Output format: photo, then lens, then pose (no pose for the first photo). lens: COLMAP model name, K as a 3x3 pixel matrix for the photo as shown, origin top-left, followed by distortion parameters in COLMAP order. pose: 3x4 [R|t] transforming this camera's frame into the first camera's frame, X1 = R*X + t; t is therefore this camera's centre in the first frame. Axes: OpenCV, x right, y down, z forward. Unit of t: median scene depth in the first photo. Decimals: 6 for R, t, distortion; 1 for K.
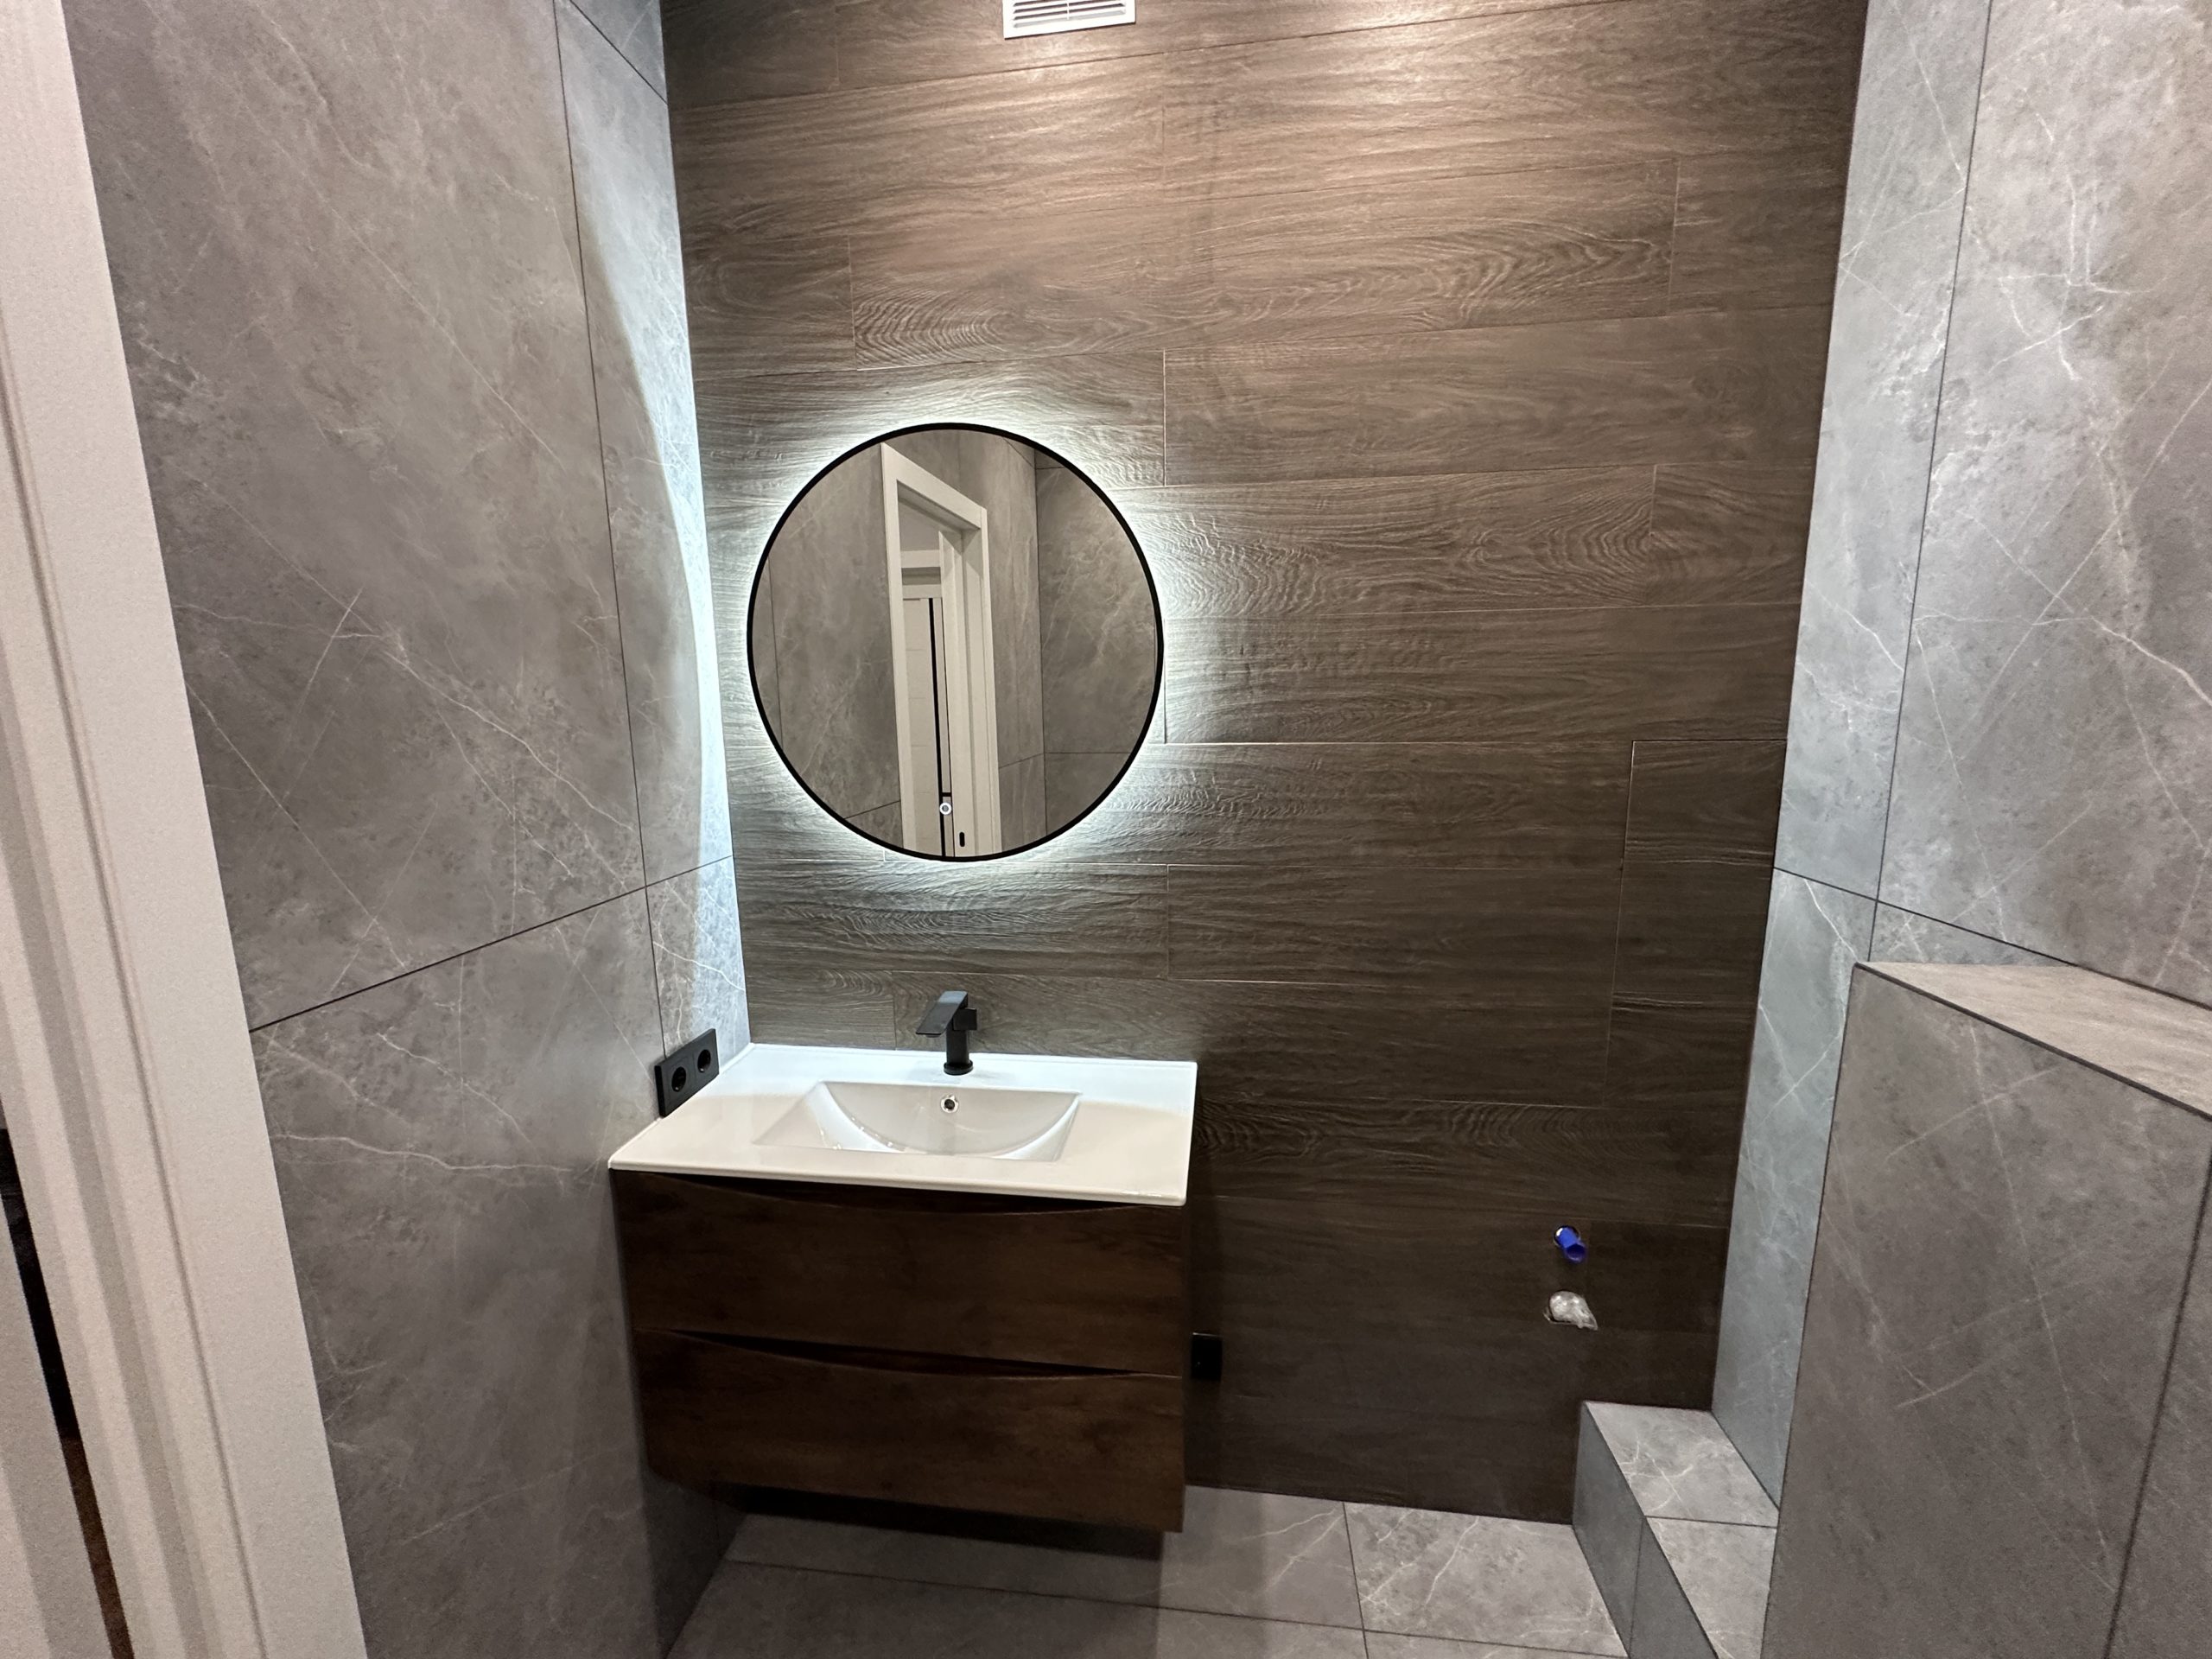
lens RADIAL K [[881.9, 0, 1103.5], [0, 881.9, 833.3], [0, 0, 1]] dist [-0.005163, 0.001239]
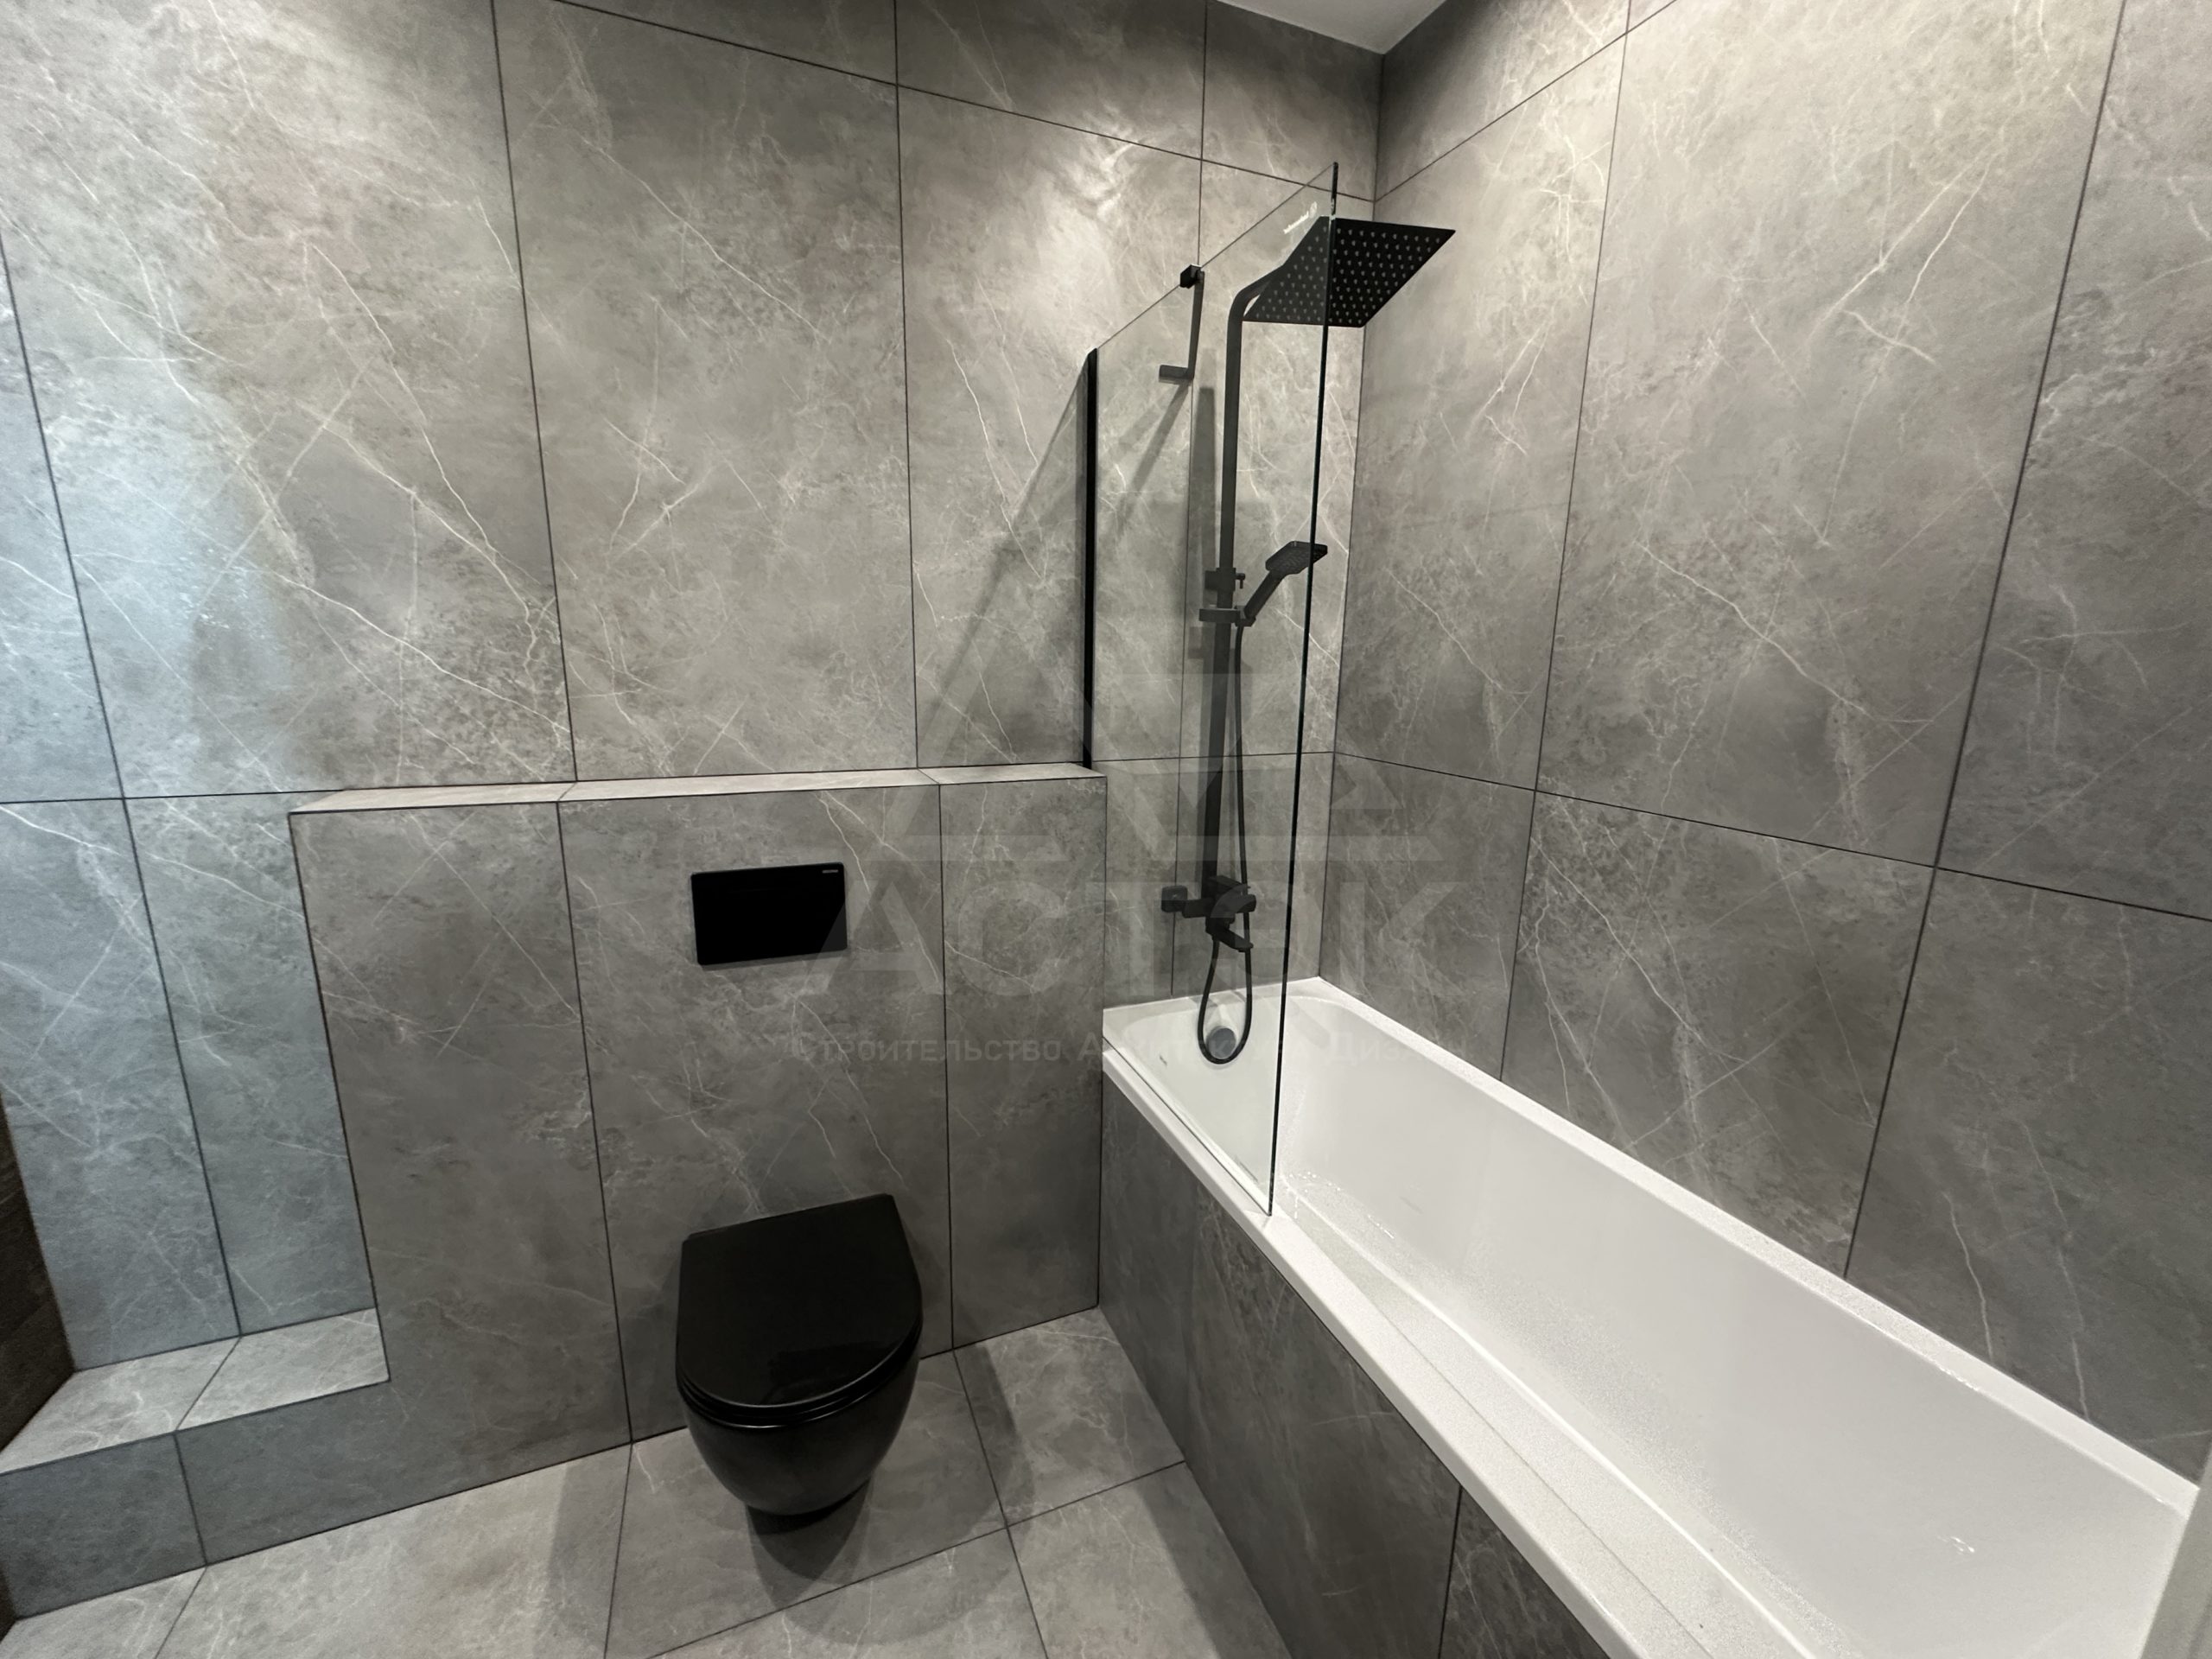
lens RADIAL K [[881.9, 0, 1104.7], [0, 881.9, 832.3], [0, 0, 1]] dist [-0.005163, 0.001239]
pose [[-0.484997, -0.174870, 0.856854, -0.651432], [0.136488, 0.952661, 0.271677, -0.016702], [-0.863799, 0.248713, -0.438170, 0.332460]]
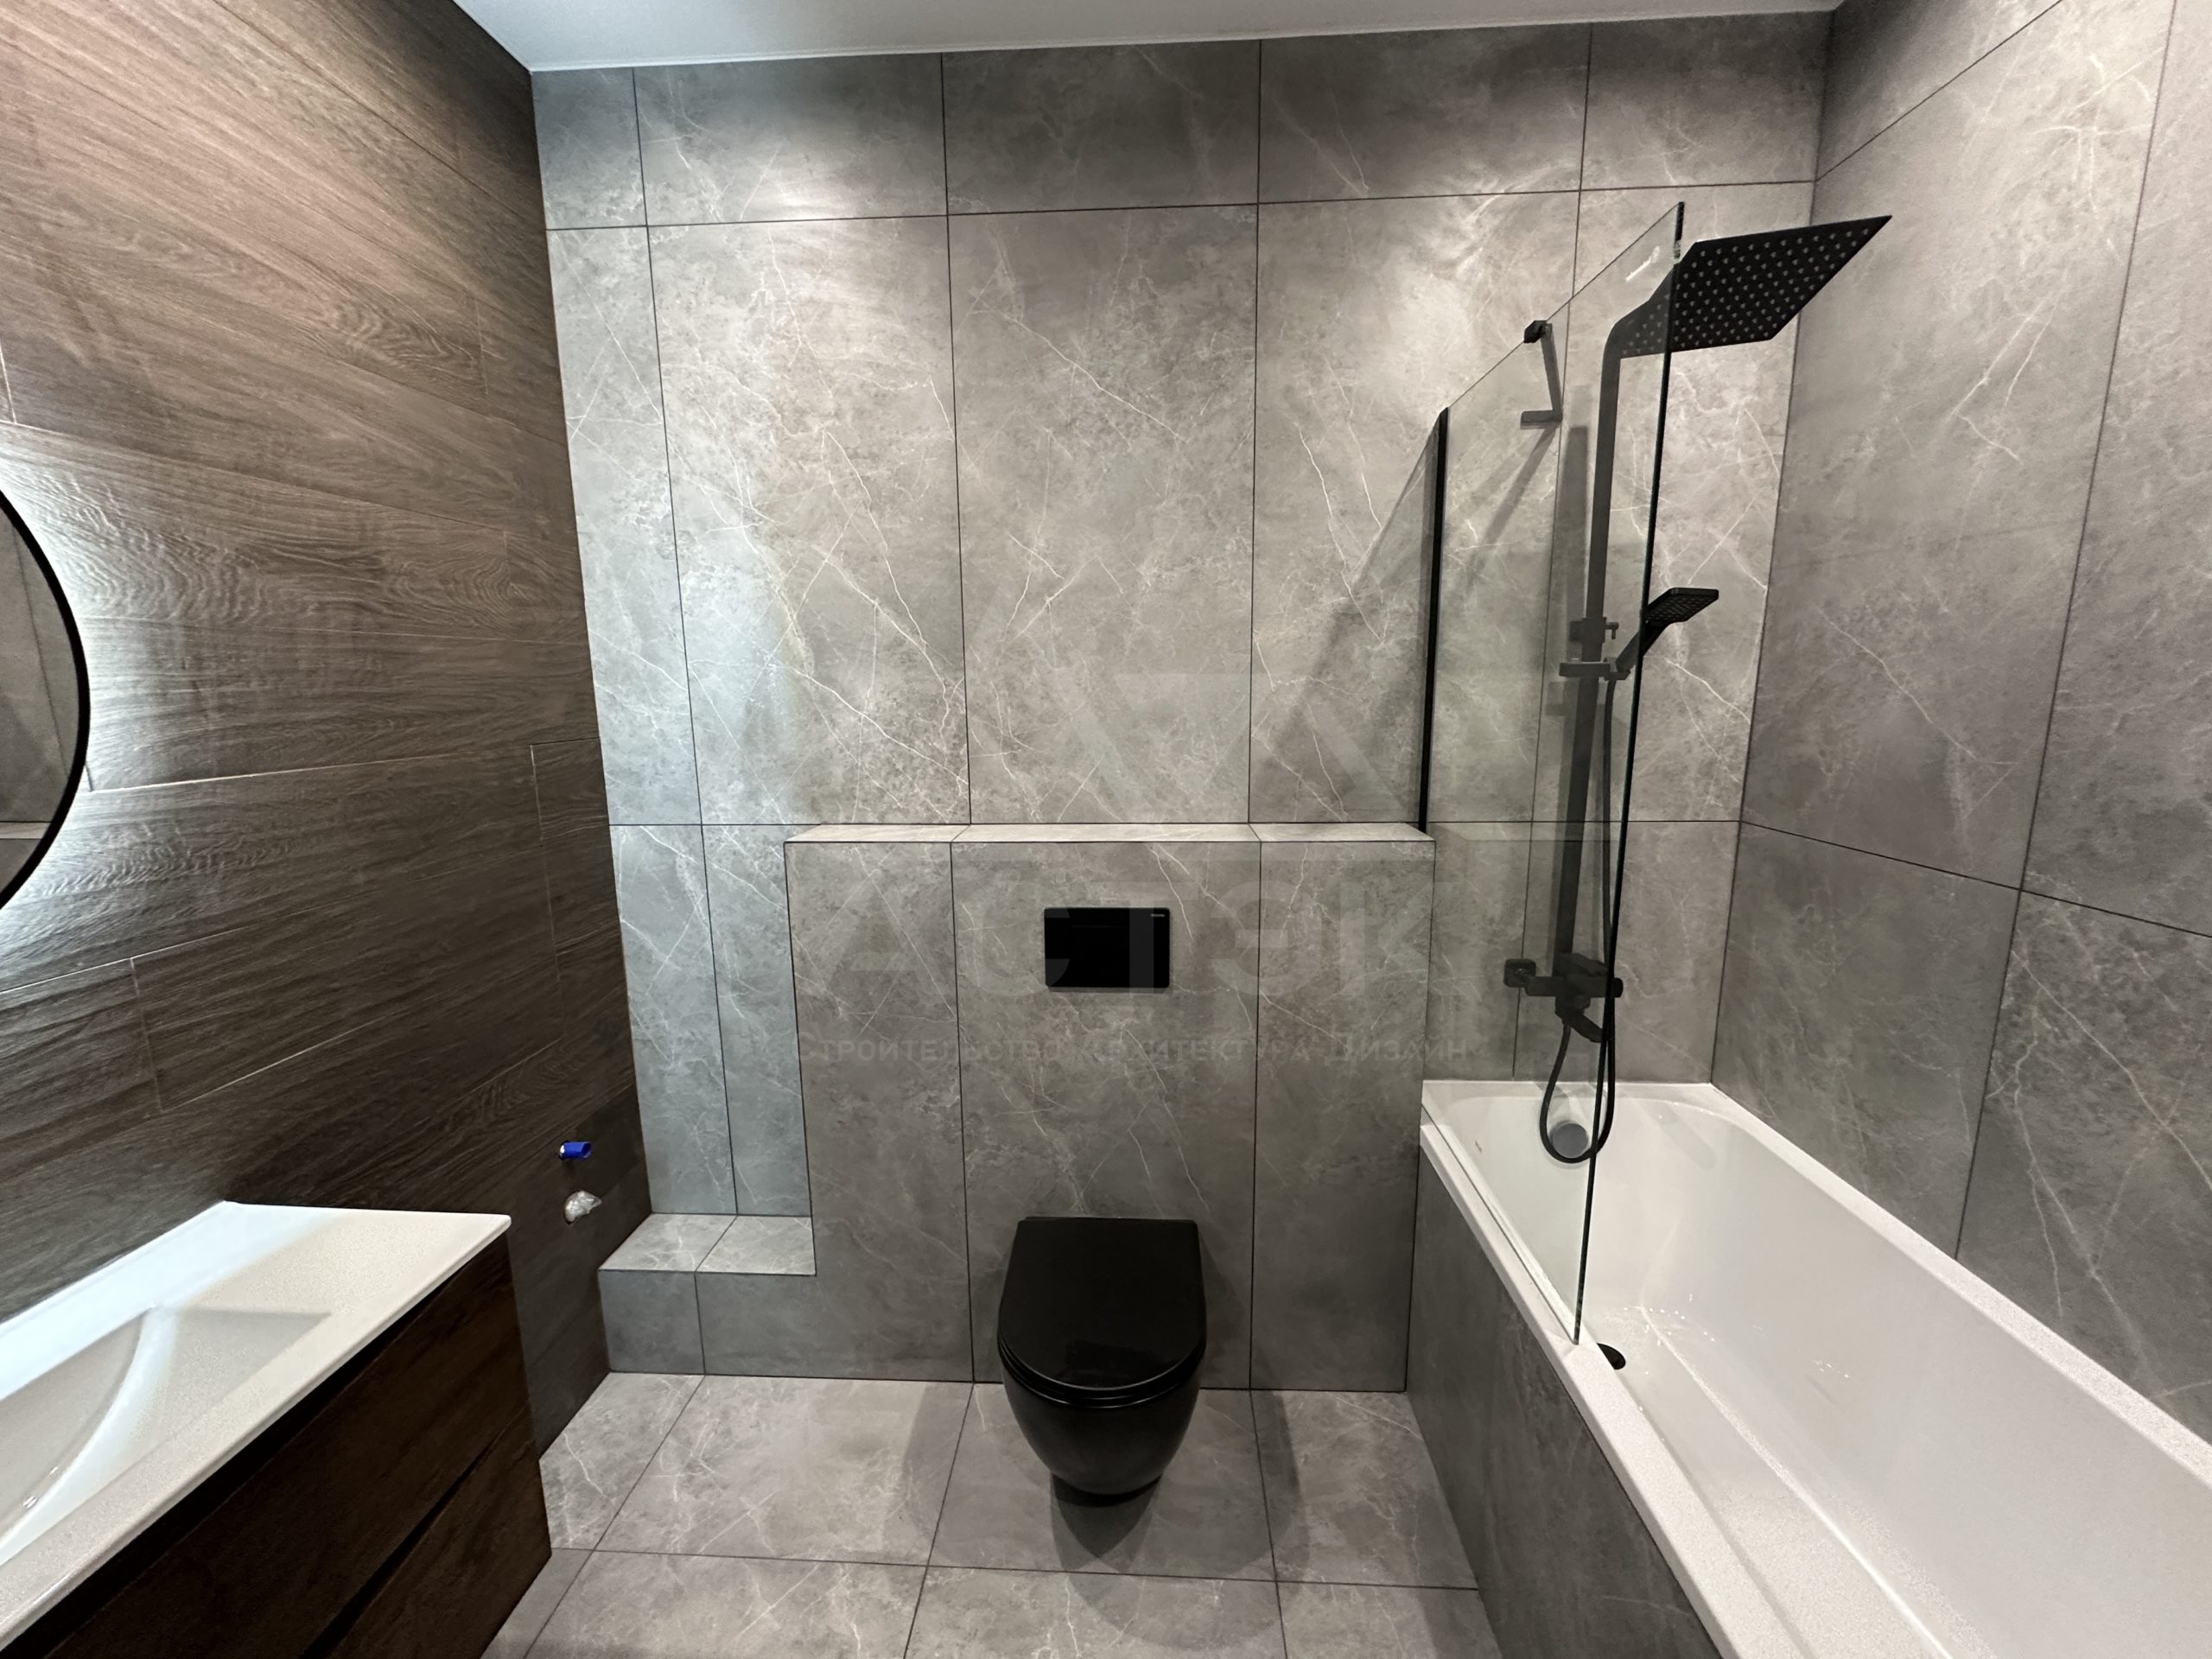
lens RADIAL K [[881.9, 0, 1104.9], [0, 881.9, 832.5], [0, 0, 1]] dist [-0.005163, 0.001239]
pose [[-0.065835, -0.156994, 0.985403, -0.732790], [0.177005, 0.970046, 0.166373, -0.046363], [-0.982006, 0.185374, -0.036075, 0.248664]]
